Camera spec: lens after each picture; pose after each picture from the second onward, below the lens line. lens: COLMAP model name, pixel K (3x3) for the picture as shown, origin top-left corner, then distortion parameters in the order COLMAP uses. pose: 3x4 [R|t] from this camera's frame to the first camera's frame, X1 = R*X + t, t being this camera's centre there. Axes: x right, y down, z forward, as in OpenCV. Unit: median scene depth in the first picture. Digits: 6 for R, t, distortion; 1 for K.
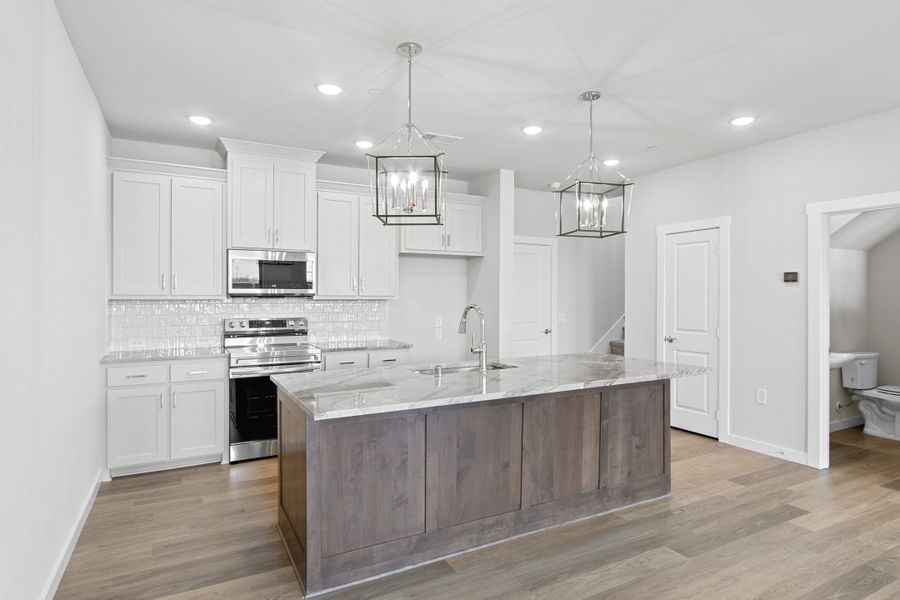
lens RADIAL K [[521.8, 0, 453.7], [0, 521.8, 301.4], [0, 0, 1]] dist [-0.009571, 0.001008]
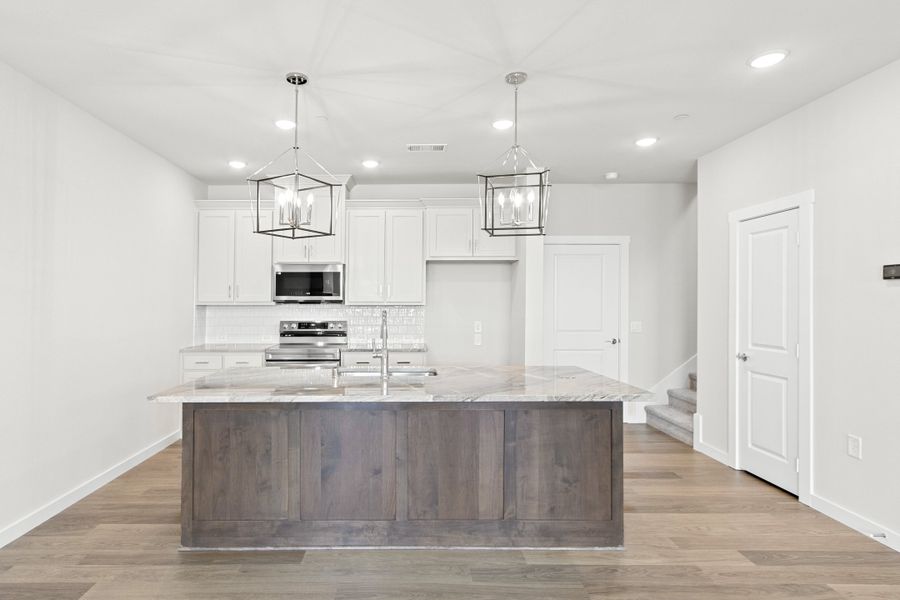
lens RADIAL K [[502.9, 0, 448.3], [0, 502.9, 299.7], [0, 0, 1]] dist [0.003200, 0.001082]
pose [[0.867838, -0.004905, -0.496824, 0.569639], [-0.002295, 0.999901, -0.013880, -0.000872], [0.496843, 0.013186, 0.867741, 0.187504]]
